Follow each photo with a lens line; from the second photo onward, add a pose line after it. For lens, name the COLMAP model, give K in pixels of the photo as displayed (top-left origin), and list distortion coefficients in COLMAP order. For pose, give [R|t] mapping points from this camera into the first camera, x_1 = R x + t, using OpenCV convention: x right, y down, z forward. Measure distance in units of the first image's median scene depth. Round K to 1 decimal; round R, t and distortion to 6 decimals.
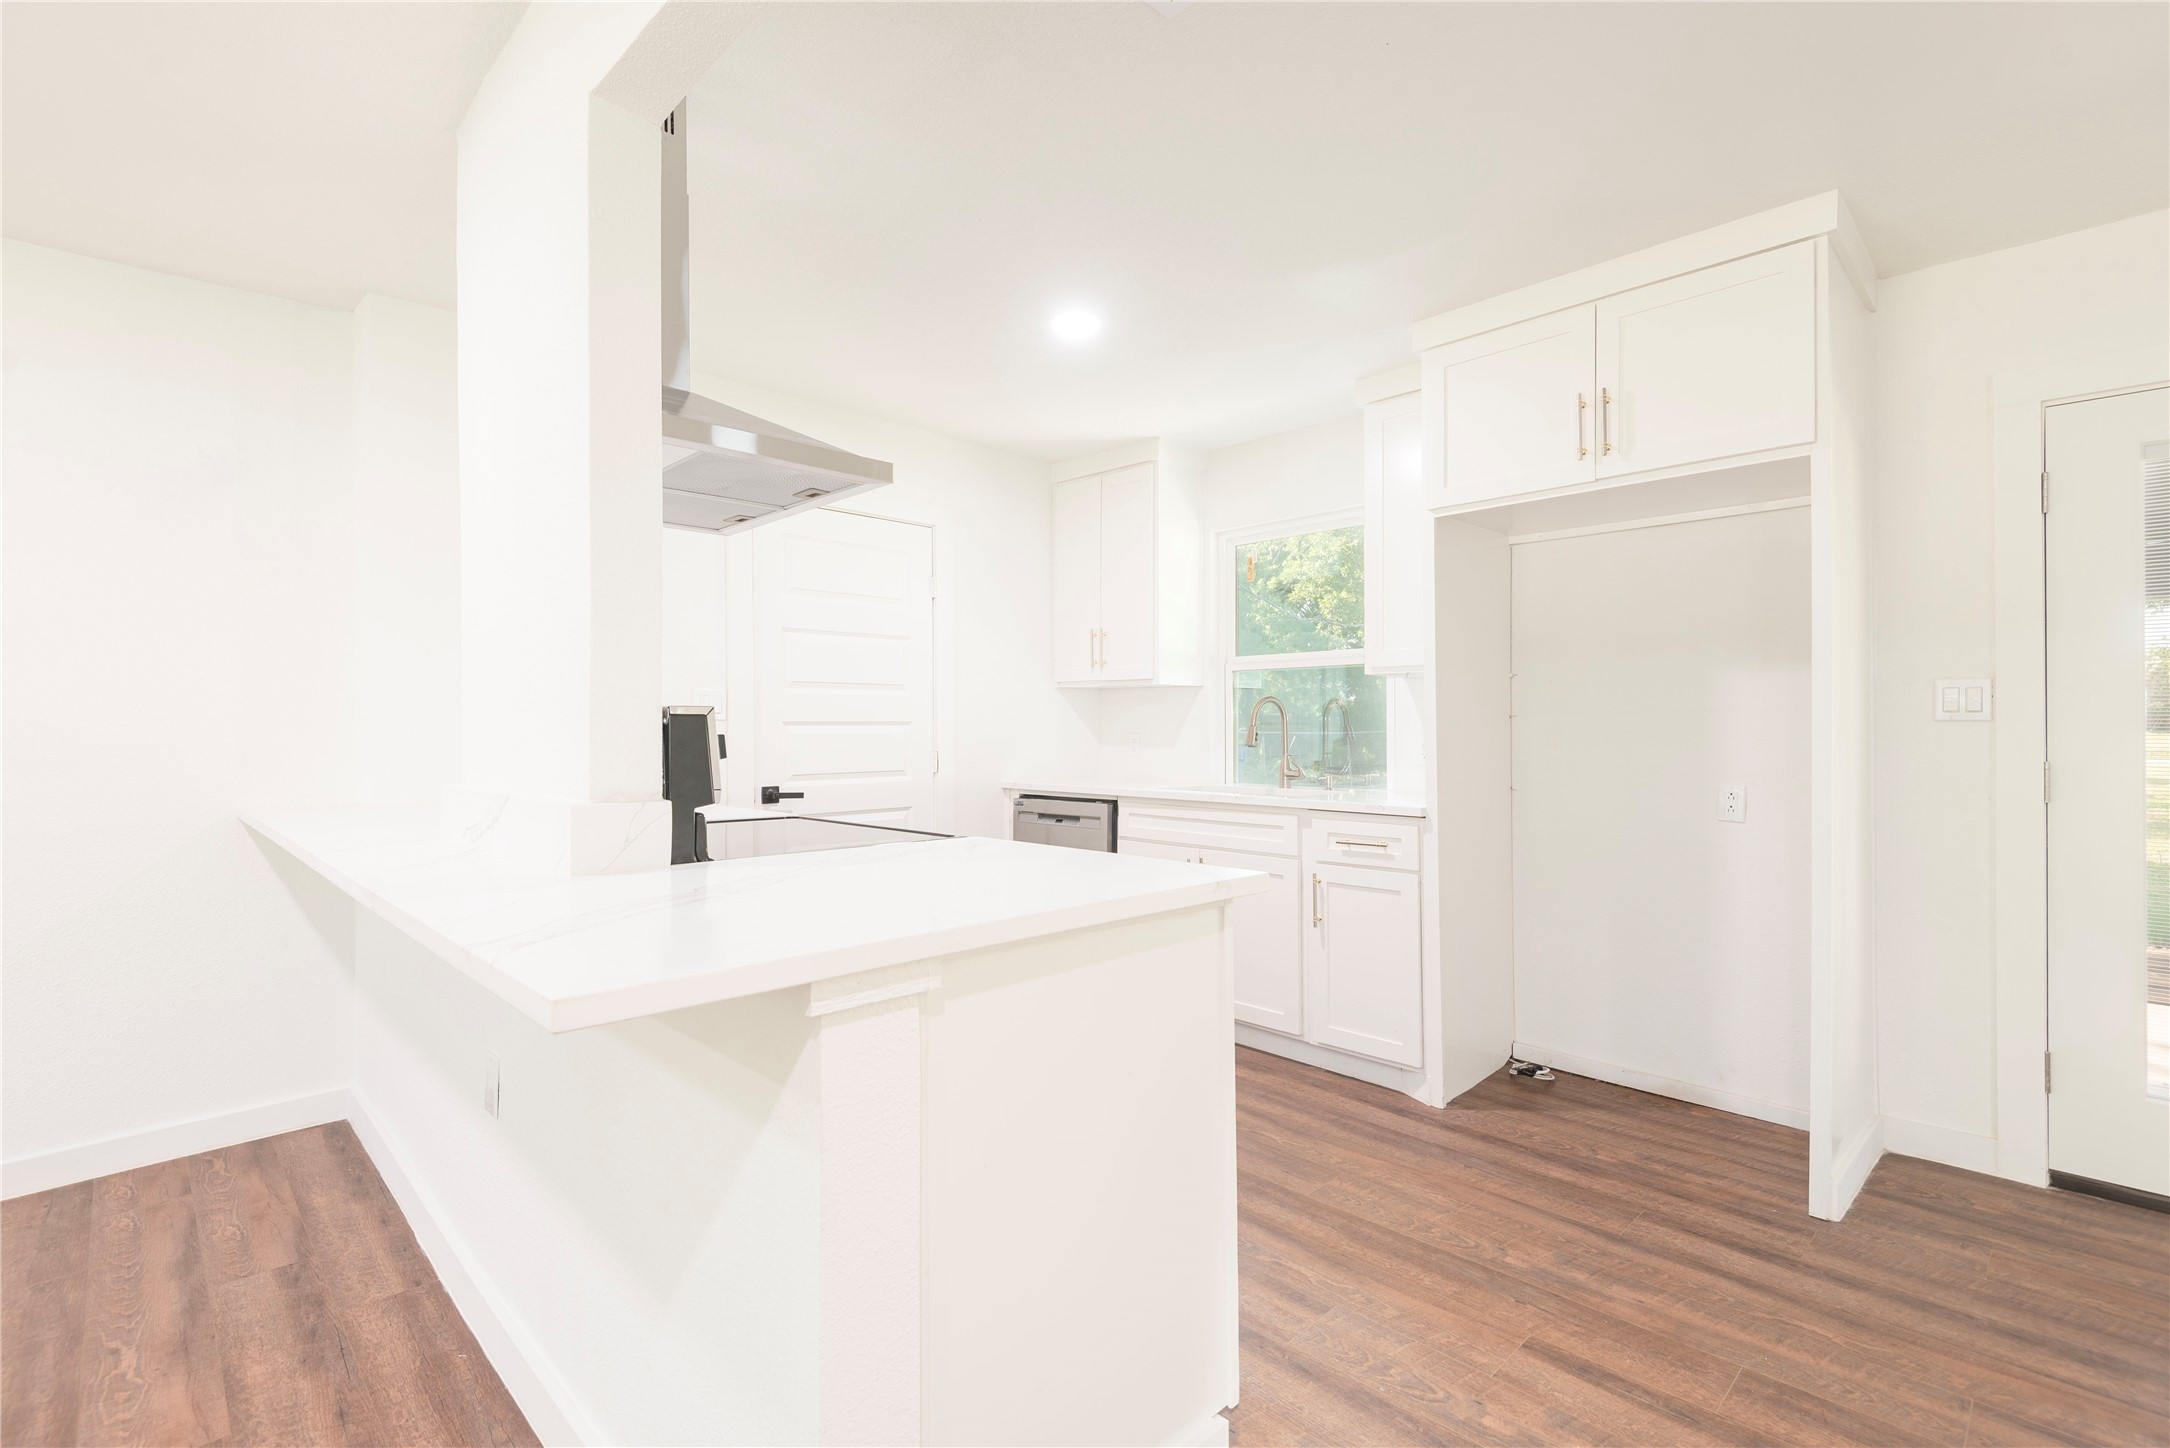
lens RADIAL K [[977.7, 0, 1079.8], [0, 977.7, 724.8], [0, 0, 1]] dist [0.029509, -0.015095]
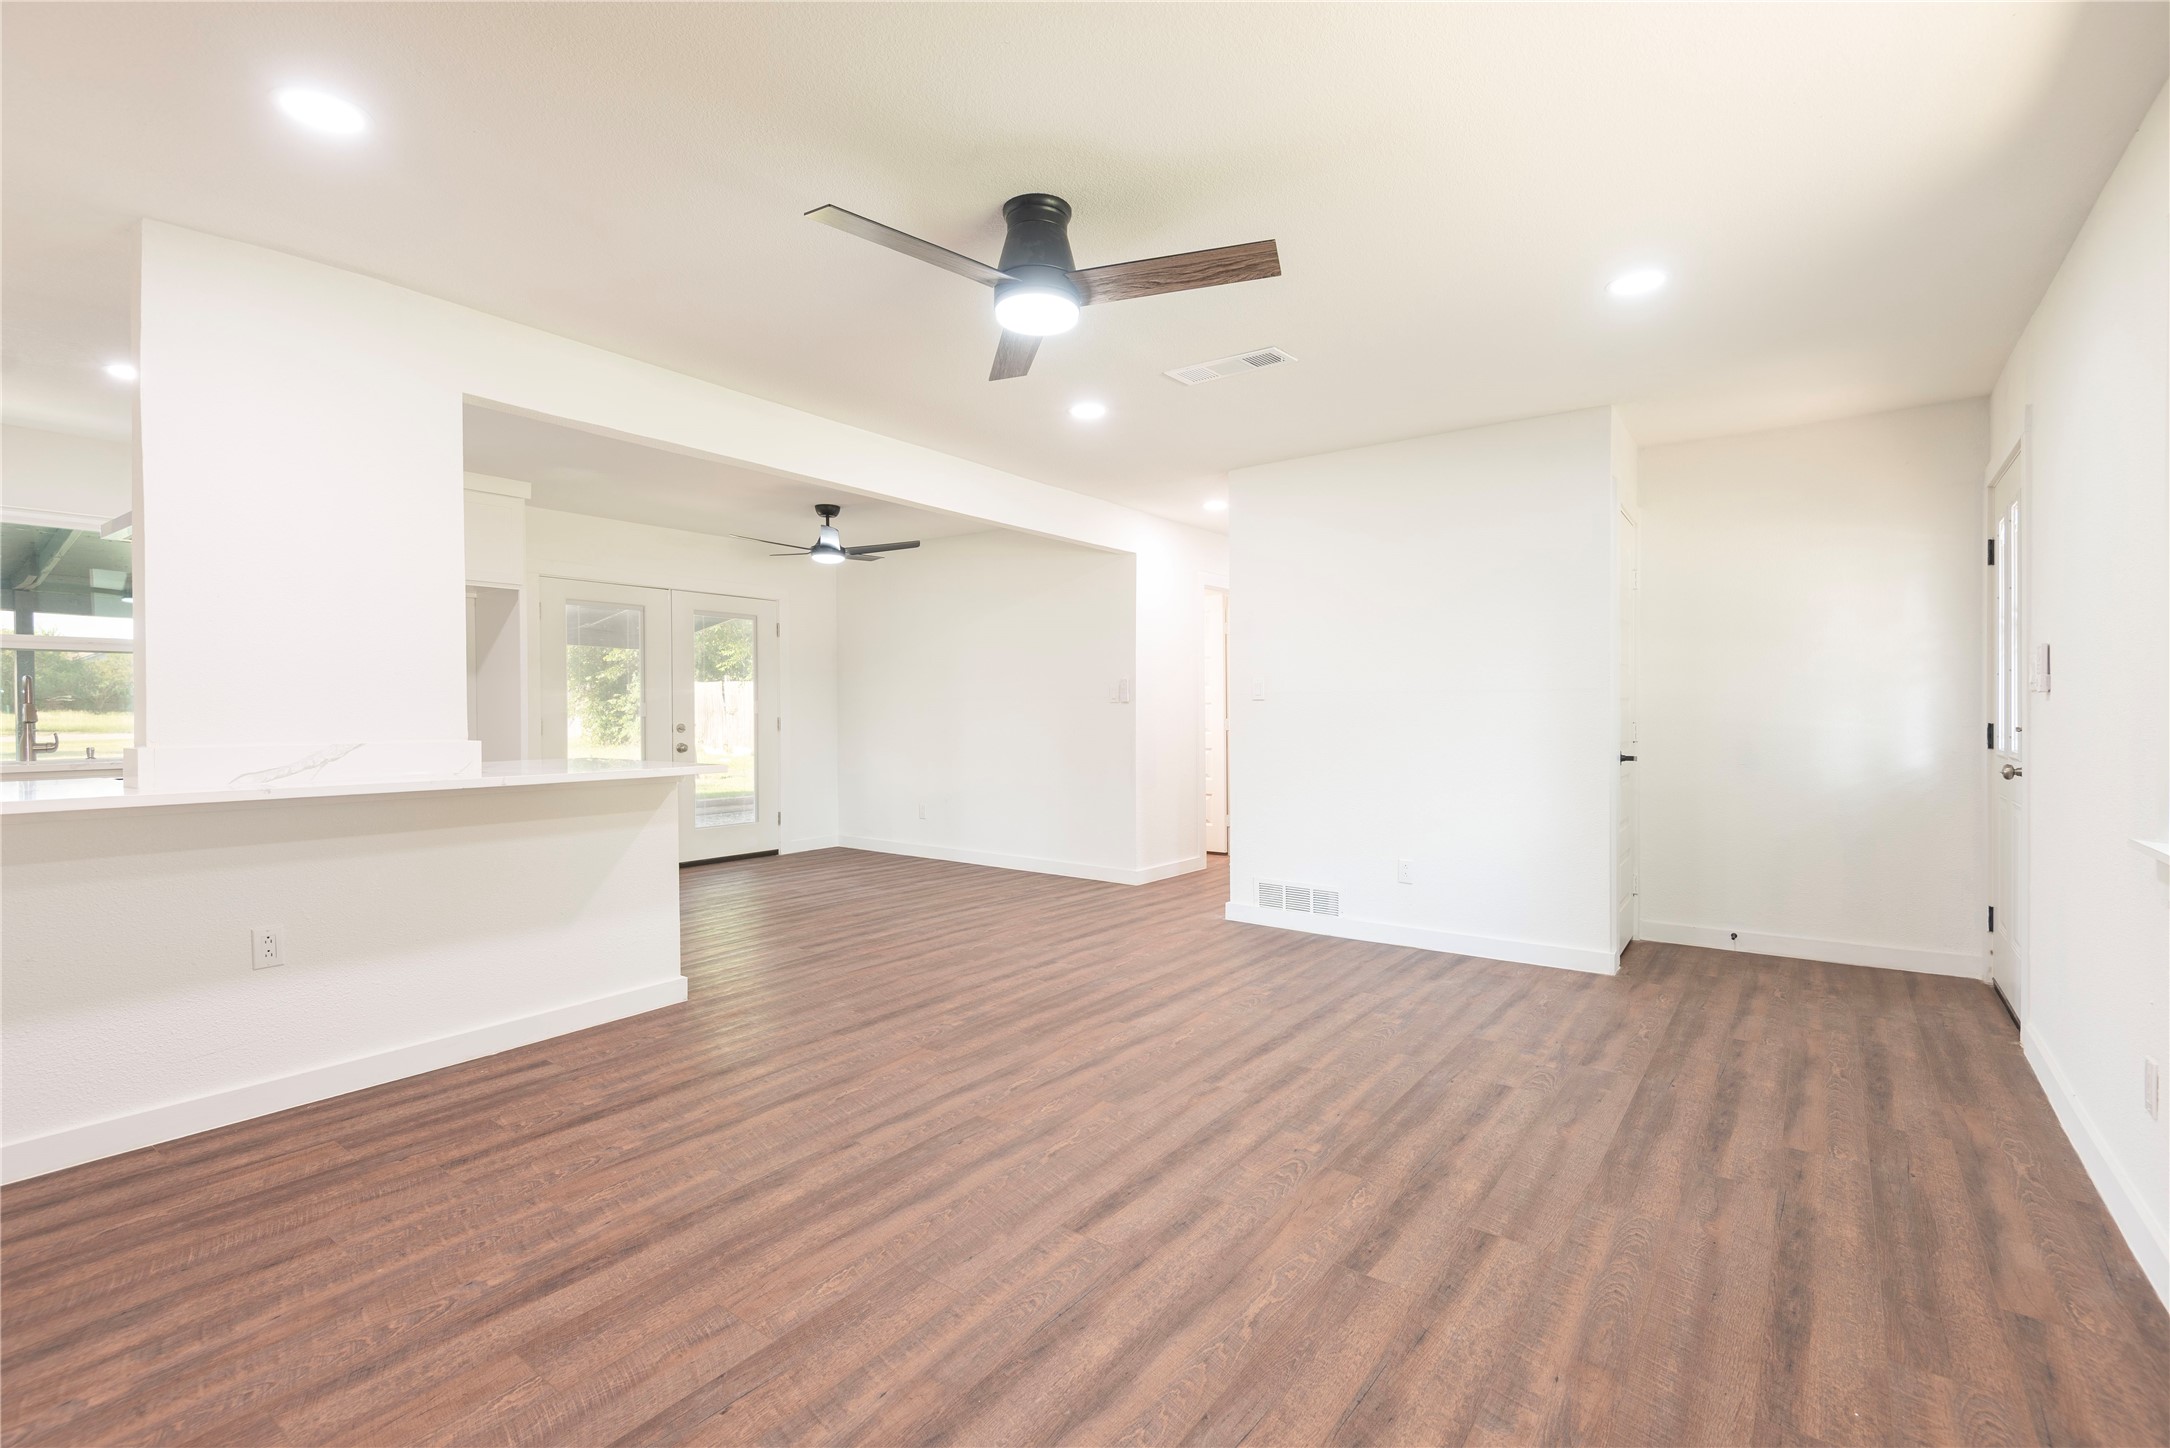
lens RADIAL K [[977.4, 0, 1081.9], [0, 977.4, 718.8], [0, 0, 1]] dist [0.033895, -0.020584]
pose [[-0.152530, -0.011815, 0.988228, -1.407985], [-0.002905, 0.999930, 0.011506, 0.003793], [-0.988295, -0.001116, -0.152553, 0.023298]]
